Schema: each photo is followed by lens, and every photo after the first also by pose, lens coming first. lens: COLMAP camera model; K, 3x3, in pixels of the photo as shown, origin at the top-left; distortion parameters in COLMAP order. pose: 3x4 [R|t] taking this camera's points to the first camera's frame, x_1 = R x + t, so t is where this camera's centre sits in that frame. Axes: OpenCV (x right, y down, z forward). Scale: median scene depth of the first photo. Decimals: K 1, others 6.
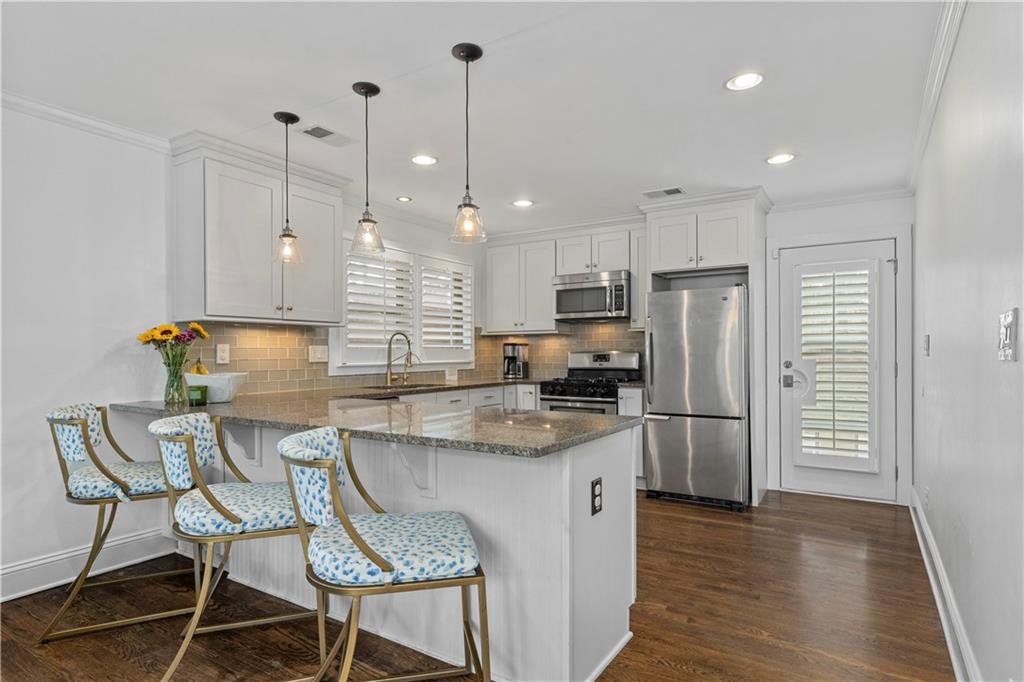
lens RADIAL K [[557.2, 0, 510.9], [0, 557.2, 351.2], [0, 0, 1]] dist [0.001775, 0.000606]
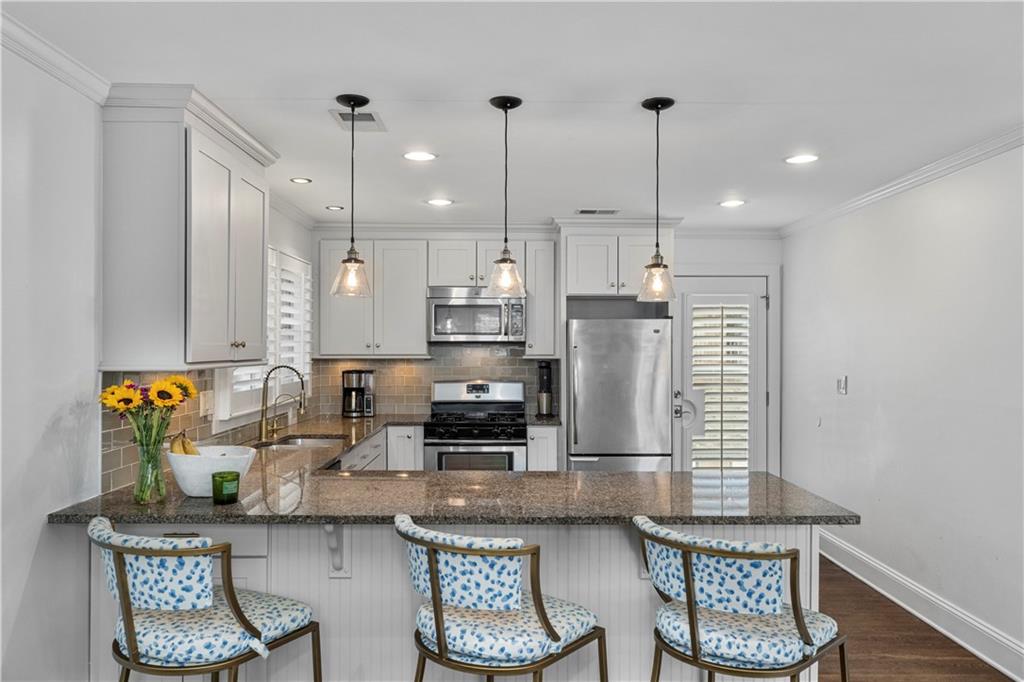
lens RADIAL K [[772.7, 0, 512.0], [0, 772.7, 341.0], [0, 0, 1]] dist [0.003730, -0.000570]
pose [[0.840733, 0.009473, 0.541367, -0.480642], [-0.006035, 0.999949, -0.008126, -0.057359], [-0.541416, 0.003565, 0.840747, 0.014266]]
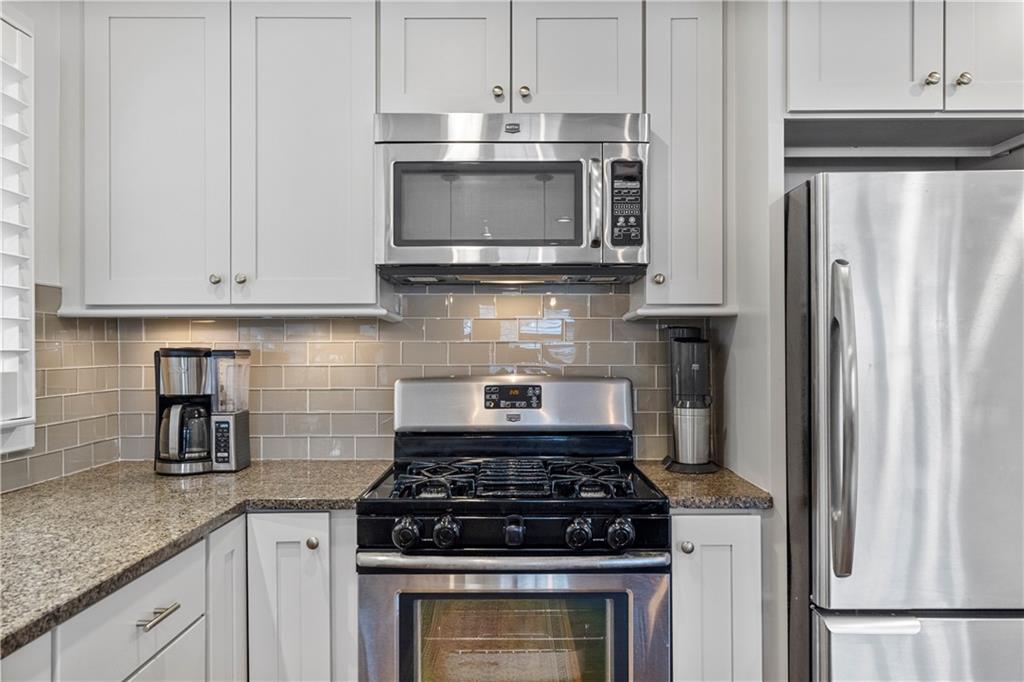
lens RADIAL K [[794.5, 0, 512.0], [0, 794.5, 341.0], [0, 0, 1]] dist [0.002215, 0.001573]
pose [[0.843411, 0.007675, 0.537214, -0.094139], [-0.002469, 0.999943, -0.010411, -0.017373], [-0.537263, 0.007454, 0.843382, 0.717275]]
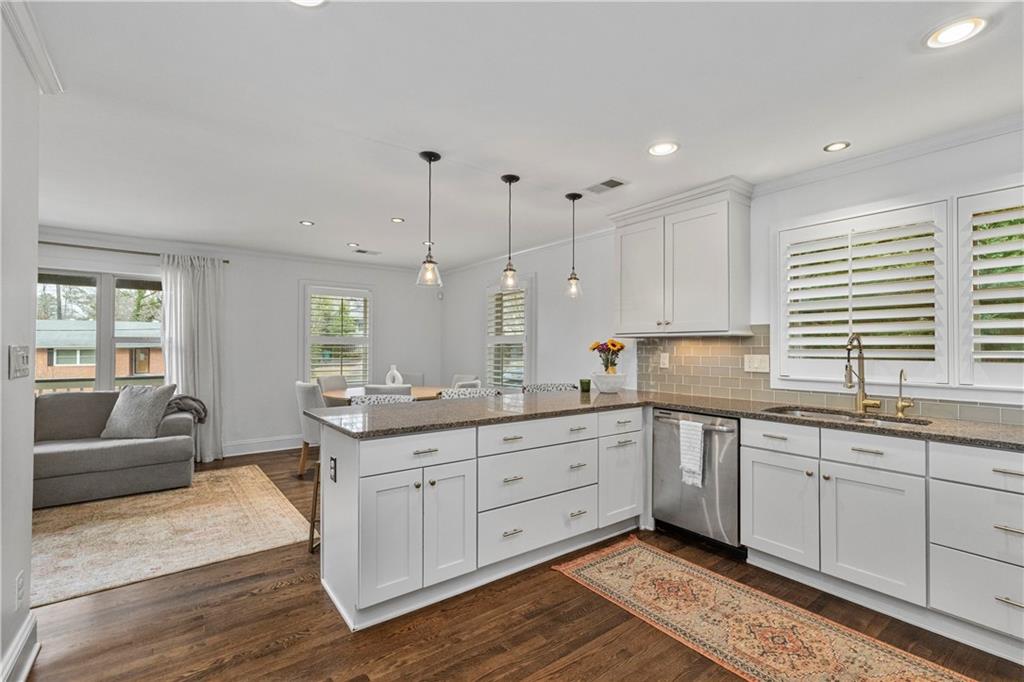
lens RADIAL K [[452.3, 0, 513.0], [0, 452.3, 352.3], [0, 0, 1]] dist [0.000242, -0.000042]
pose [[-0.354980, -0.005175, -0.934859, 0.451482], [-0.004417, 0.999983, -0.003858, -0.008593], [0.934863, 0.002760, -0.354997, 0.783223]]
